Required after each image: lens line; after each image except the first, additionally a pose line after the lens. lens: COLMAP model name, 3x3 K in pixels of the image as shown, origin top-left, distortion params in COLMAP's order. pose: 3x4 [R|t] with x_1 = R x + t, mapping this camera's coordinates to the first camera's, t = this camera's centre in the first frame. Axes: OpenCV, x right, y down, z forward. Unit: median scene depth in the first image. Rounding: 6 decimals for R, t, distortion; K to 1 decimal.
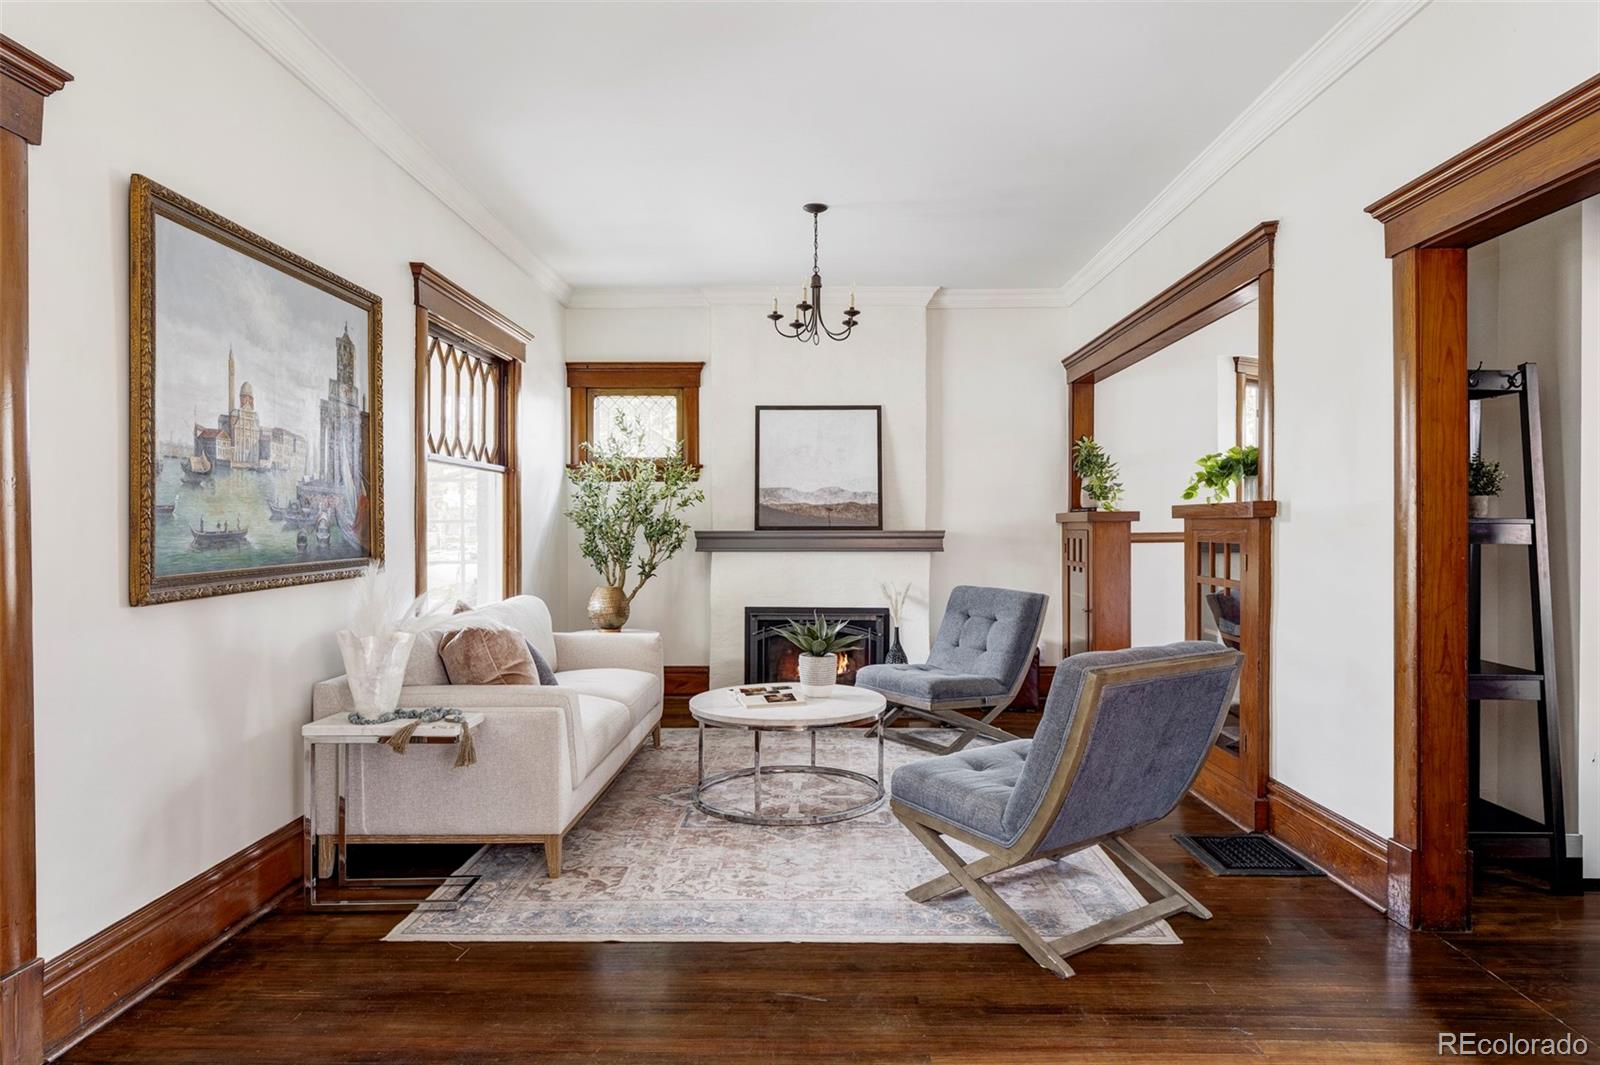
lens RADIAL K [[915.2, 0, 801.7], [0, 915.2, 522.7], [0, 0, 1]] dist [-0.000822, 0.001059]
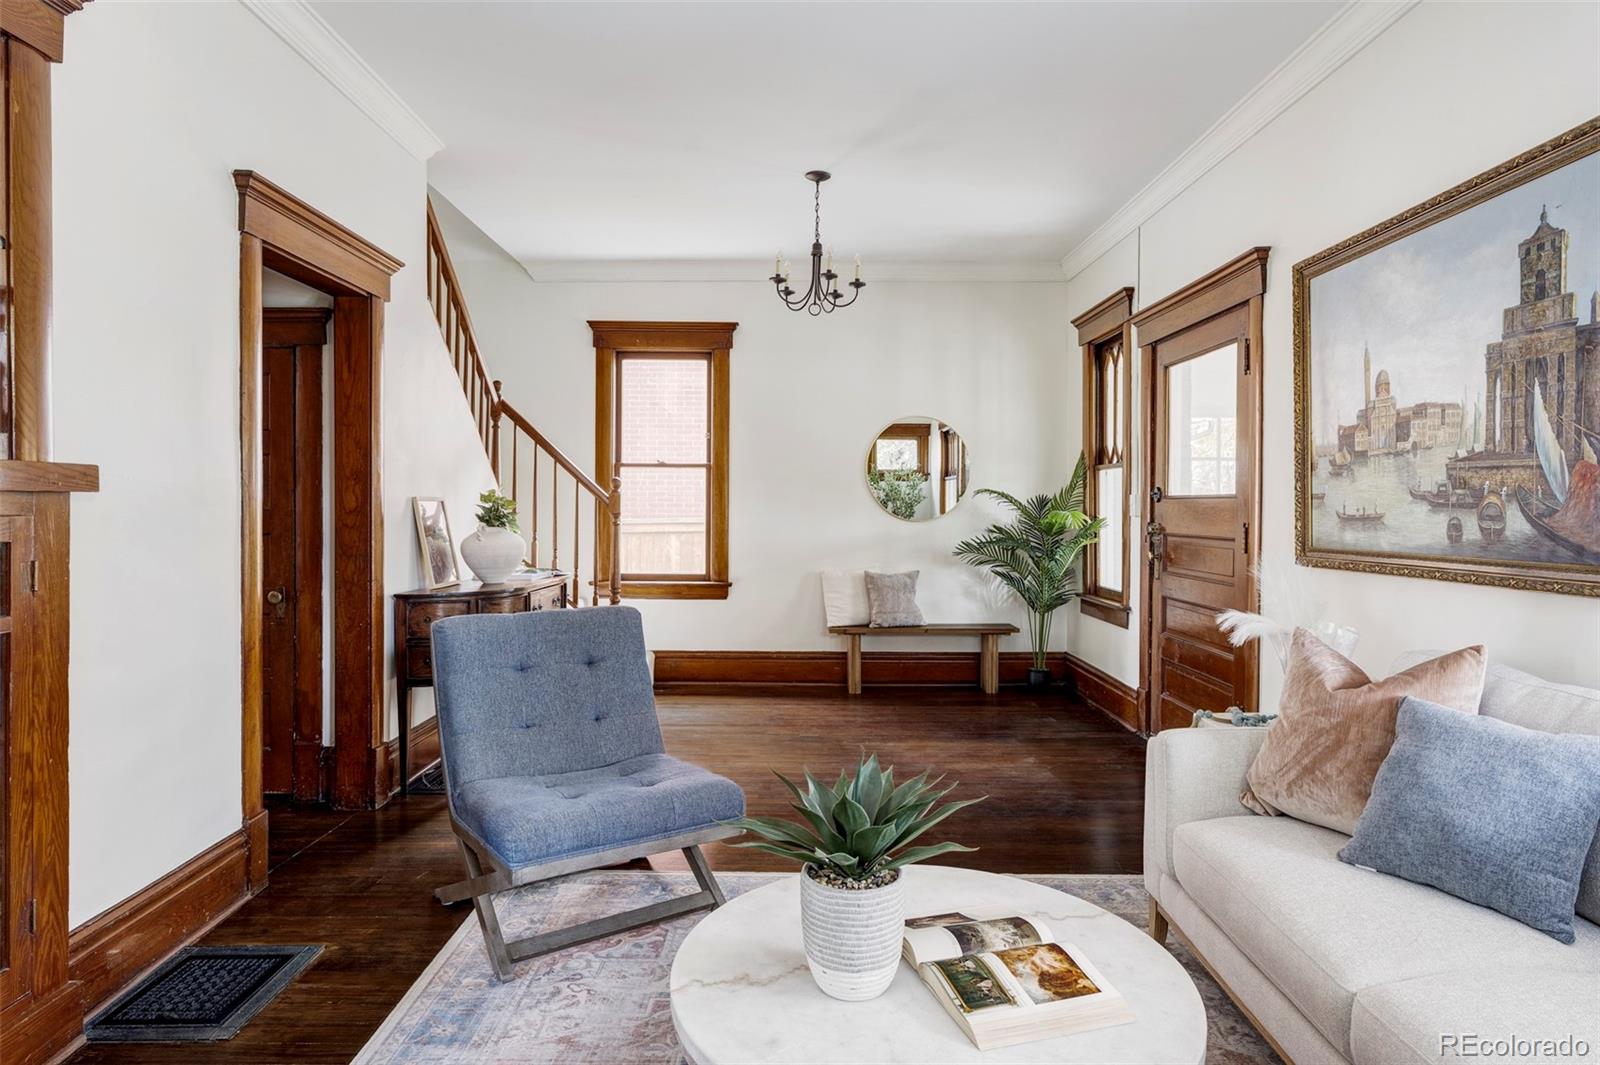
lens RADIAL K [[915.2, 0, 800.3], [0, 915.2, 521.7], [0, 0, 1]] dist [-0.000822, 0.001059]
pose [[-0.999855, -0.003719, -0.016604, 0.054477], [-0.004038, 0.999806, 0.019260, -0.000534], [0.016530, 0.019325, -0.999677, 1.700301]]
